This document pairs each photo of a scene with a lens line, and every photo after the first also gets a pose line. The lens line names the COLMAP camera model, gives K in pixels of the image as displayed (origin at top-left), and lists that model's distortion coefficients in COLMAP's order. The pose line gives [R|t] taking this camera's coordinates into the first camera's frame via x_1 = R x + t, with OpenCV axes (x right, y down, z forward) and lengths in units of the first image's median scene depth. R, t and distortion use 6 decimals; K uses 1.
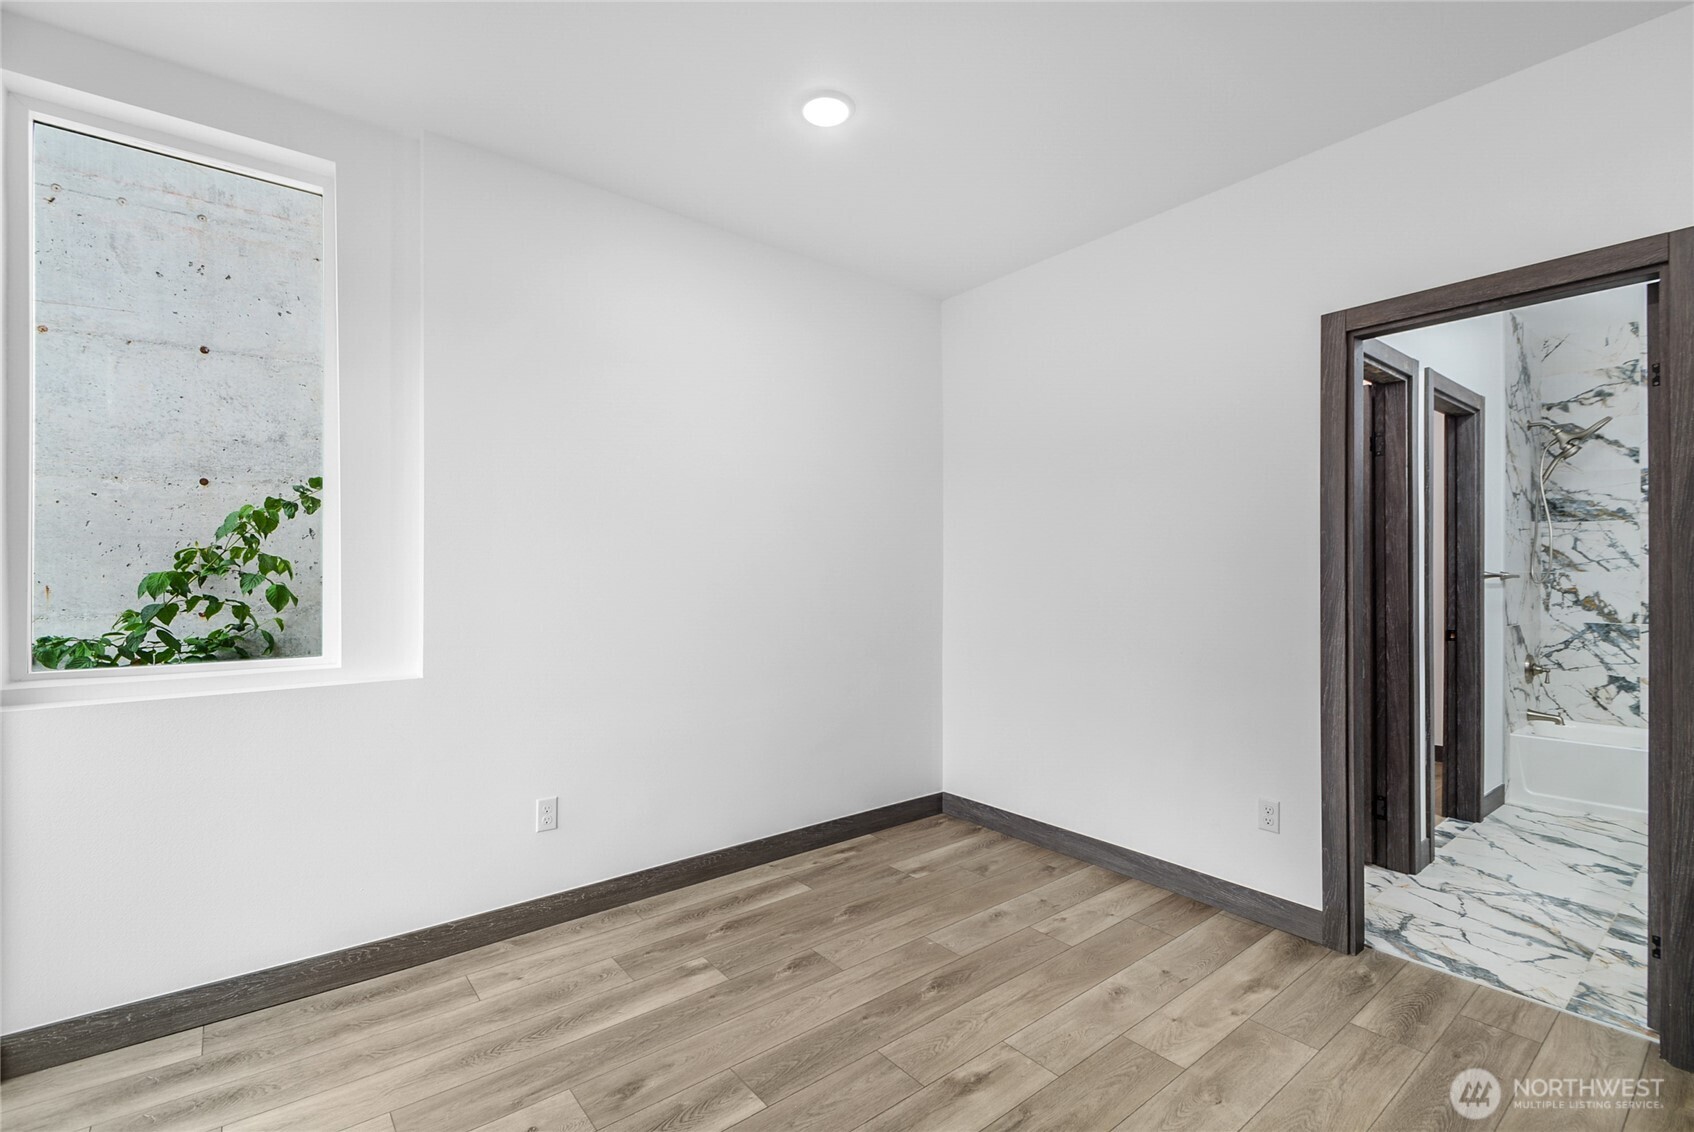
lens RADIAL K [[753.8, 0, 857.3], [0, 753.8, 572.6], [0, 0, 1]] dist [0.029456, -0.014373]
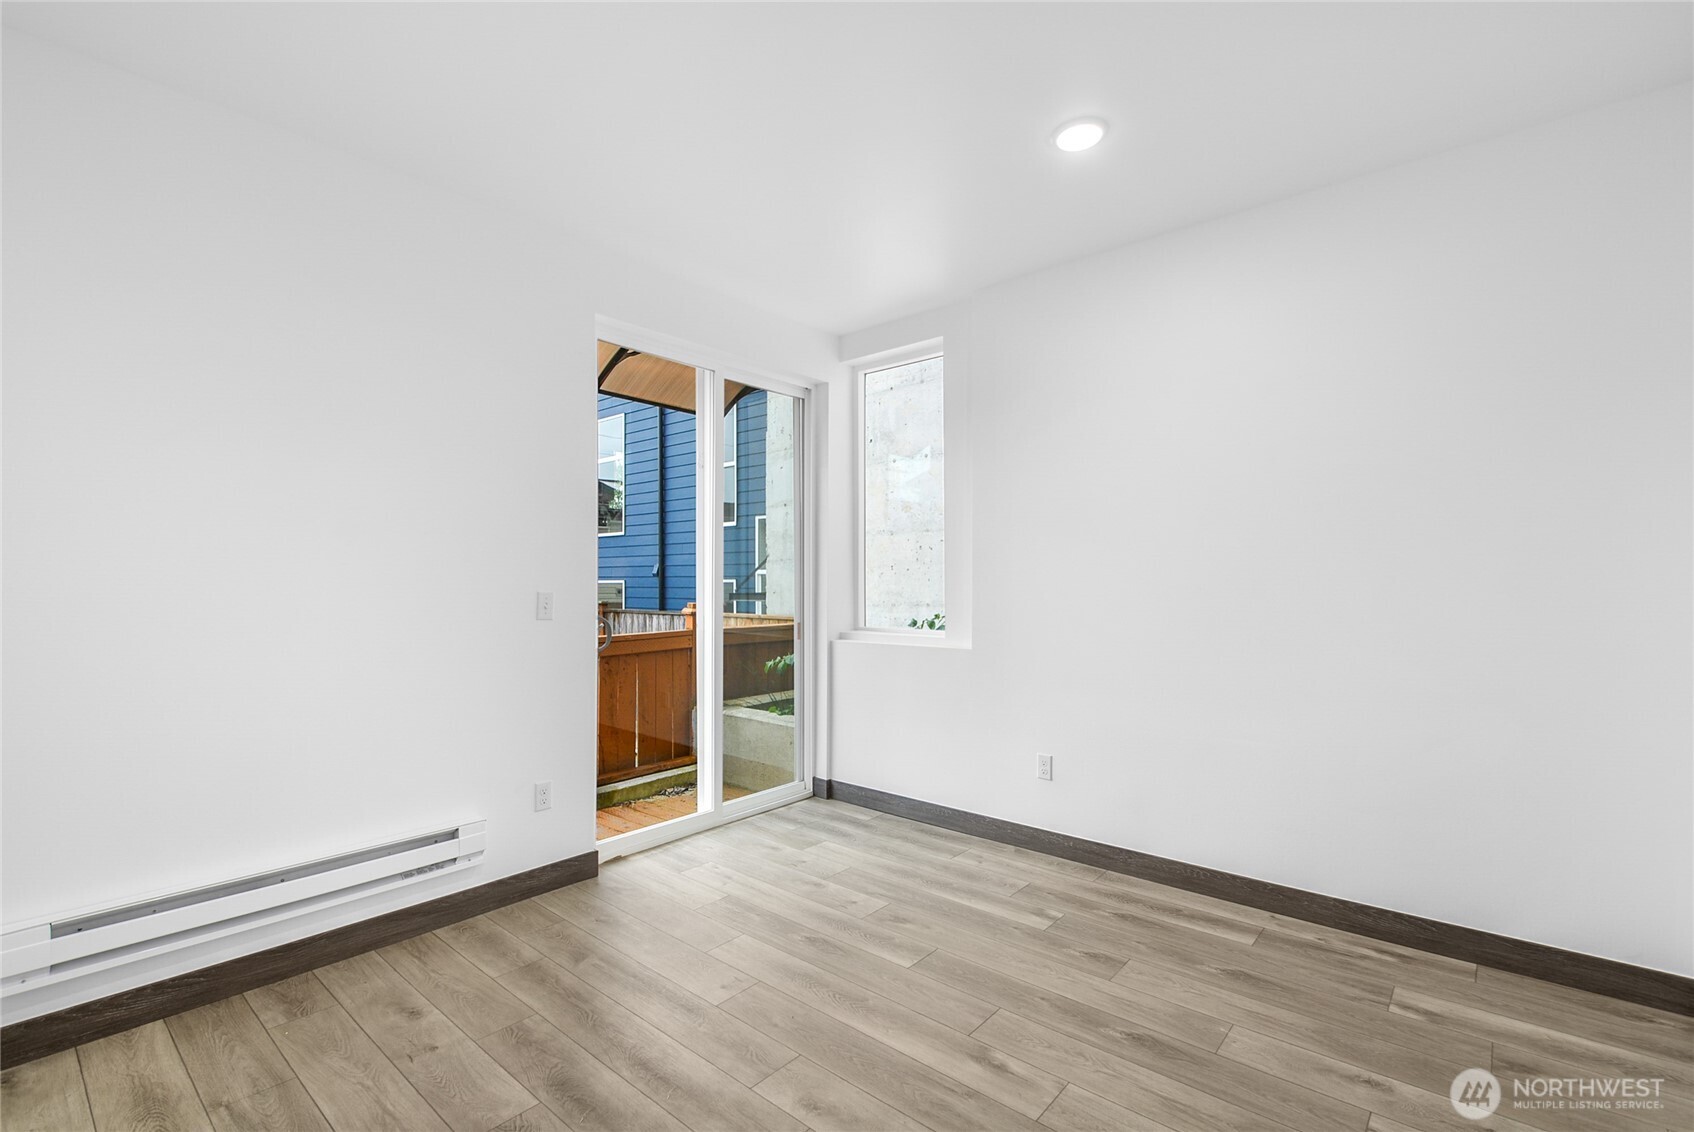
lens RADIAL K [[753.8, 0, 834.4], [0, 753.8, 565.1], [0, 0, 1]] dist [0.029456, -0.014373]
pose [[0.171385, -0.021614, -0.984967, 0.865255], [0.001234, 0.999763, -0.021724, -0.000963], [0.985203, 0.002508, 0.171371, 0.442866]]
